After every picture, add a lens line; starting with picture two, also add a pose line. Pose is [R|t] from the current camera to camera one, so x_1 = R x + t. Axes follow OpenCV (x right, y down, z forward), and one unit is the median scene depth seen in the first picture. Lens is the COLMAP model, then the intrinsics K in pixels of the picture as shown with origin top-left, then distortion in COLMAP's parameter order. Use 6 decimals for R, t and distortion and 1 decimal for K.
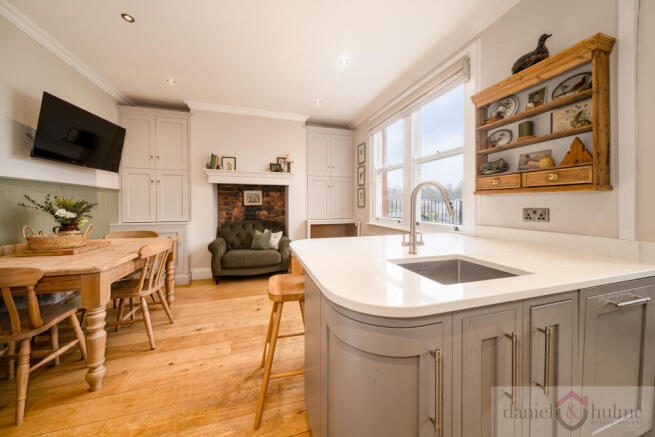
lens RADIAL K [[227.7, 0, 328.7], [0, 227.7, 209.5], [0, 0, 1]] dist [0.000590, 0.000009]
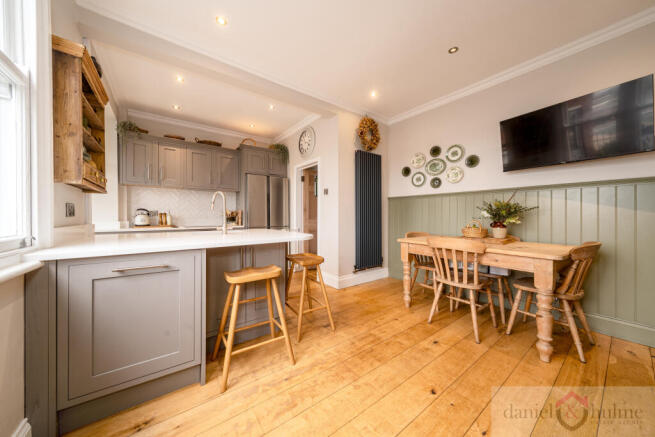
lens RADIAL K [[223.4, 0, 324.2], [0, 223.4, 217.8], [0, 0, 1]] dist [0.001028, -0.000017]
pose [[-0.945952, 0.001743, -0.324301, 0.166241], [-0.008946, 0.999465, 0.031467, 0.013413], [0.324182, 0.032668, -0.945431, 2.075902]]
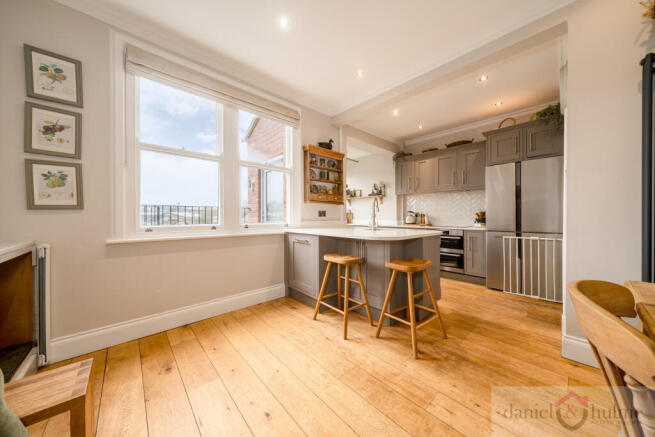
lens RADIAL K [[223.4, 0, 324.2], [0, 223.4, 217.8], [0, 0, 1]] dist [0.001028, -0.000017]
pose [[-0.411319, -0.006615, 0.911468, -0.996186], [0.020057, 0.999666, 0.016306, 0.024437], [-0.911271, 0.024988, -0.411049, 1.711041]]
